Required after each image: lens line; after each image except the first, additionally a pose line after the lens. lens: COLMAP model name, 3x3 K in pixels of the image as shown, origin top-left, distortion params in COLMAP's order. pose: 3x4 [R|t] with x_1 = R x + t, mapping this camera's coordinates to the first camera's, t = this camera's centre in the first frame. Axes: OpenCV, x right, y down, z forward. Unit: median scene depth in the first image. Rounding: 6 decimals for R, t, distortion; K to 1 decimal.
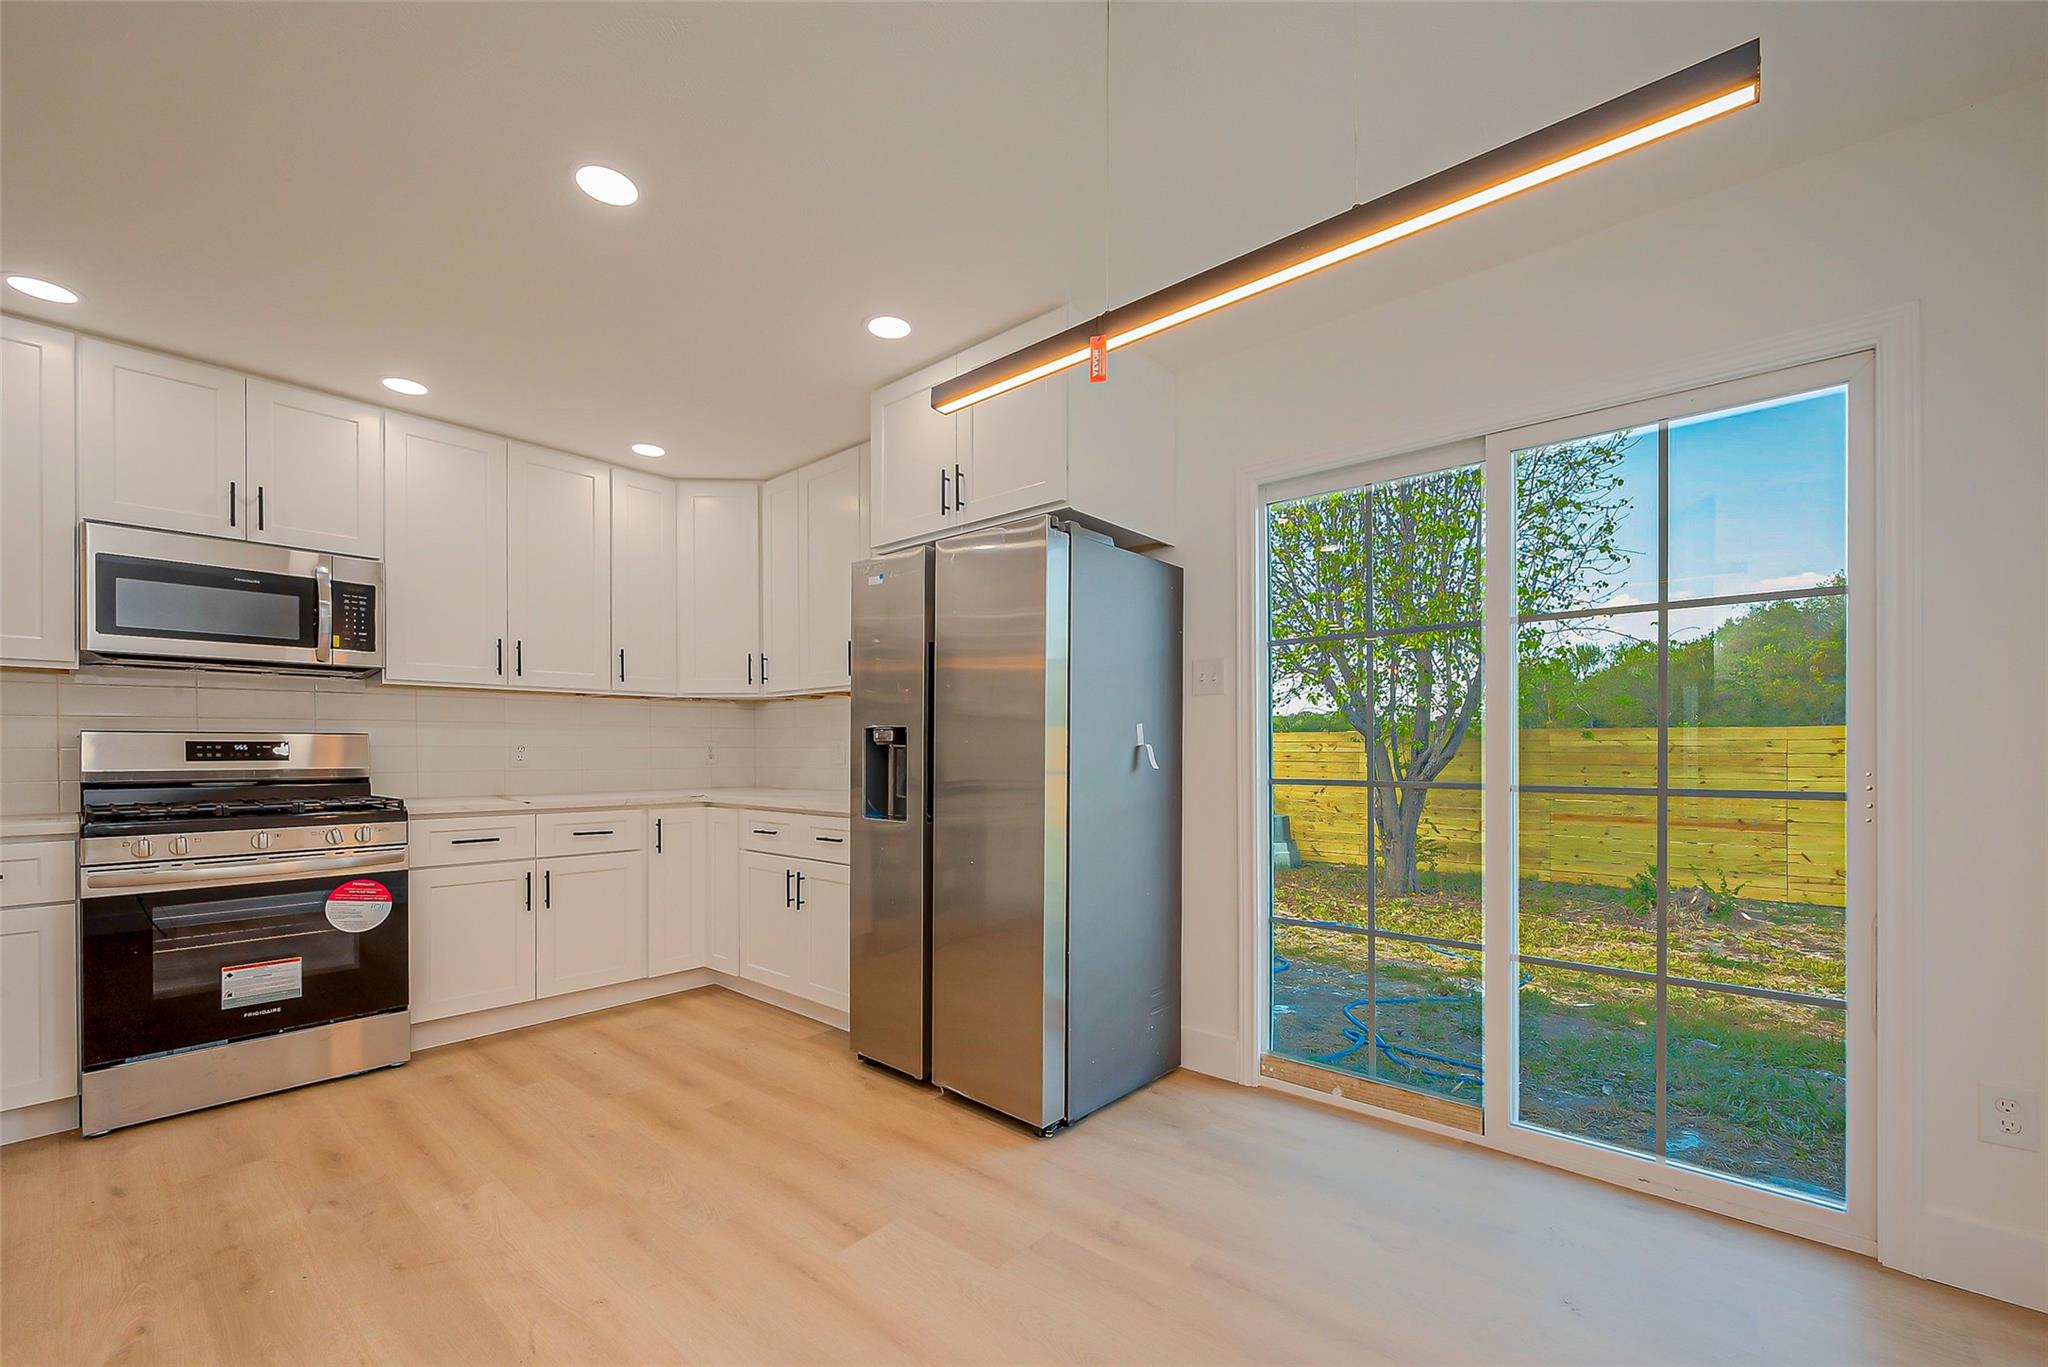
lens RADIAL K [[817.7, 0, 1033.1], [0, 817.7, 753.5], [0, 0, 1]] dist [-0.002442, -0.000300]
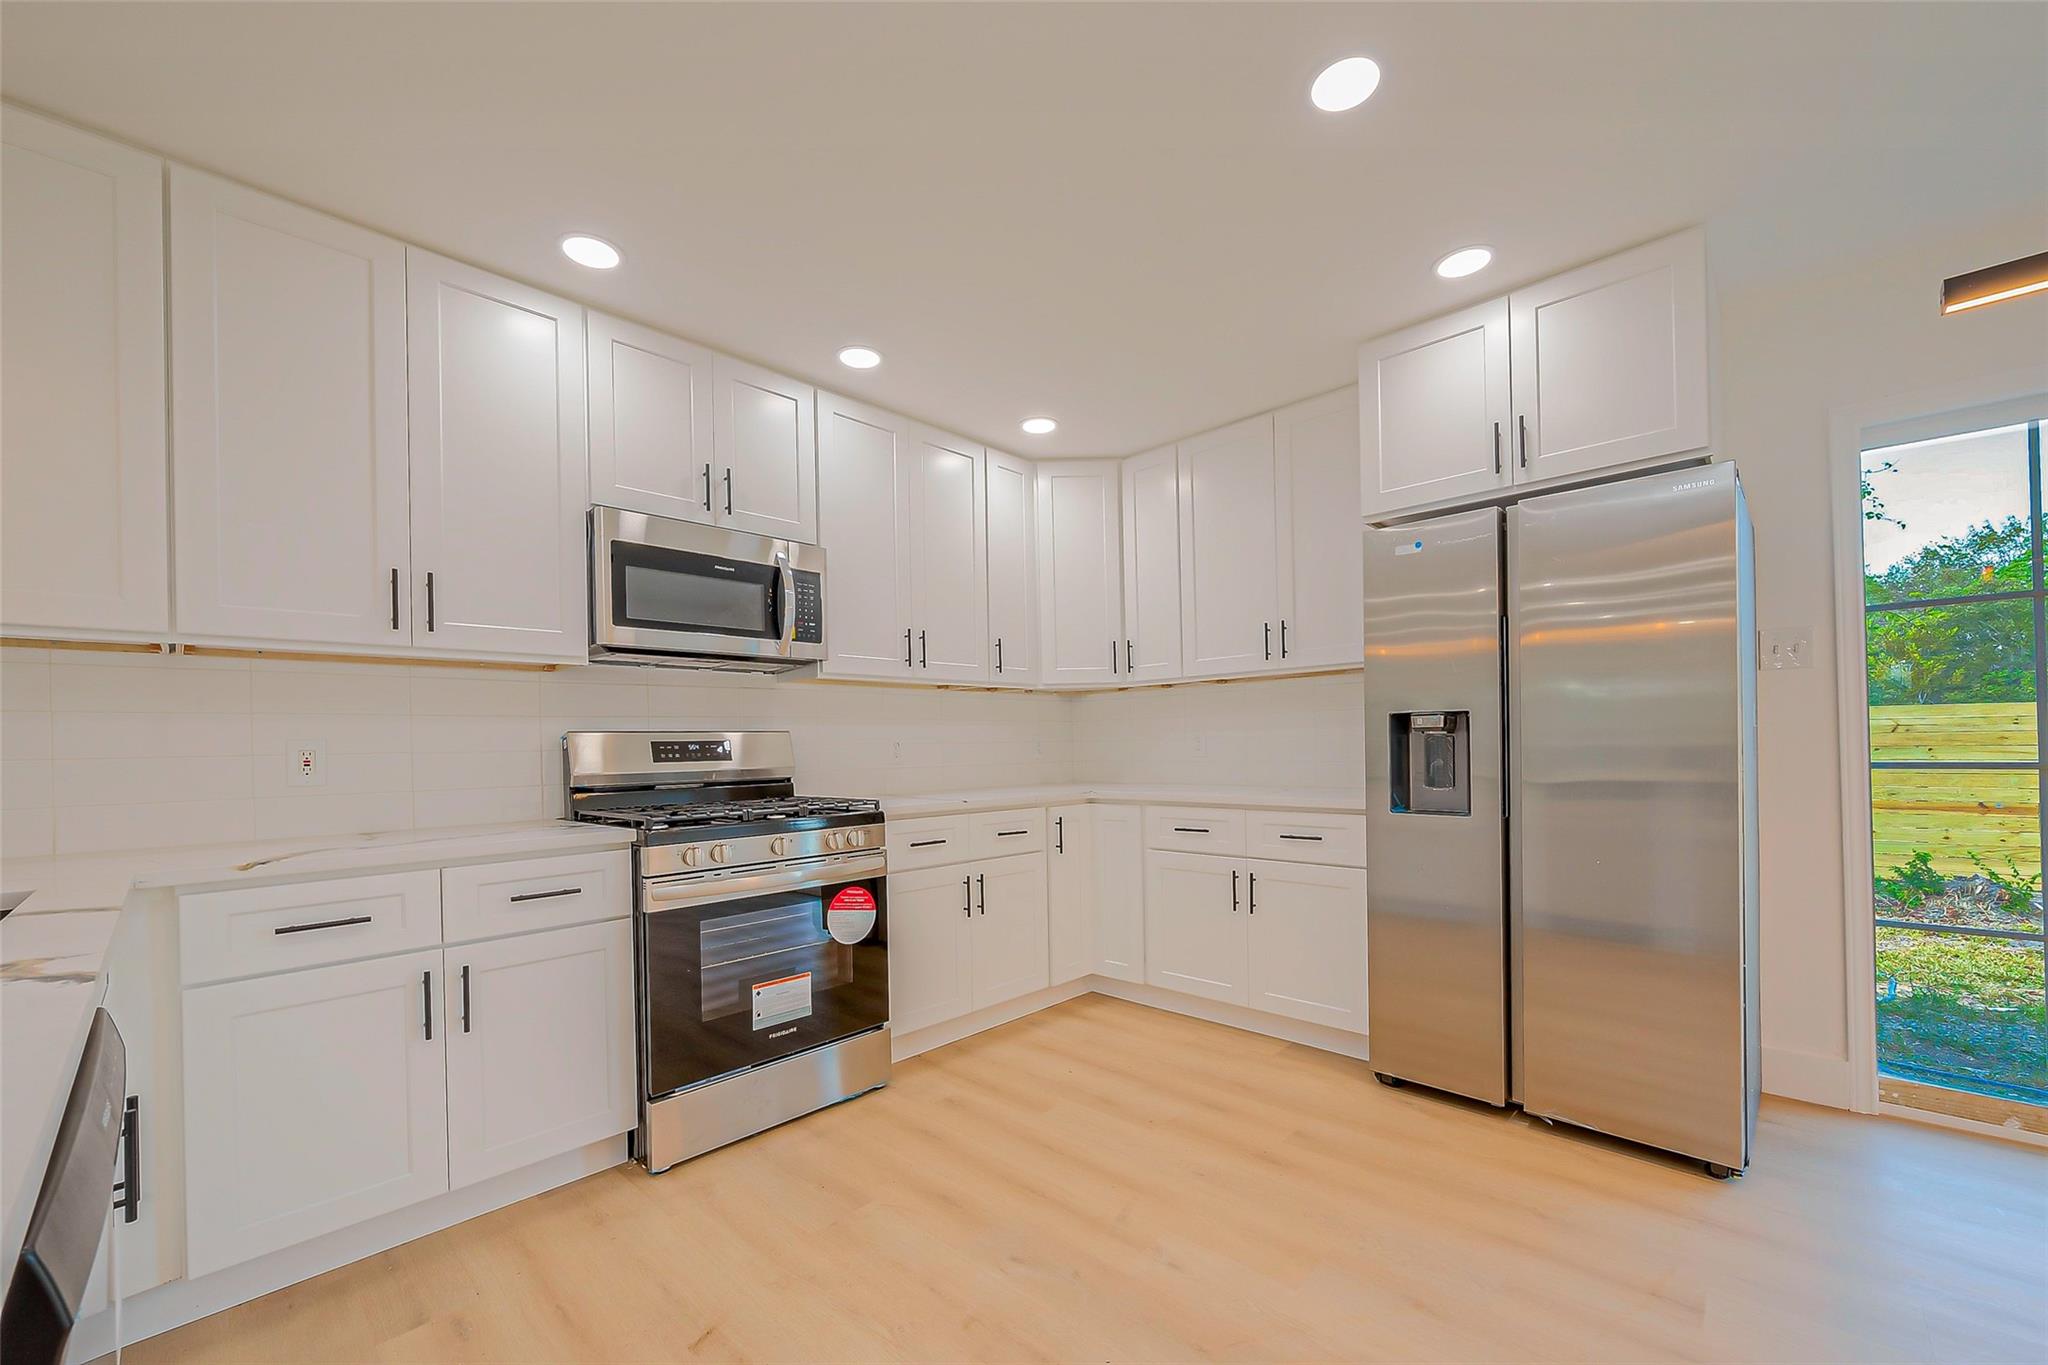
lens RADIAL K [[802.9, 0, 1038.0], [0, 802.9, 744.2], [0, 0, 1]] dist [-0.001723, -0.000188]
pose [[0.998846, -0.016276, -0.045177, -0.541789], [0.016124, 0.999863, -0.003730, -0.001142], [0.045232, 0.002997, 0.998972, 0.092333]]
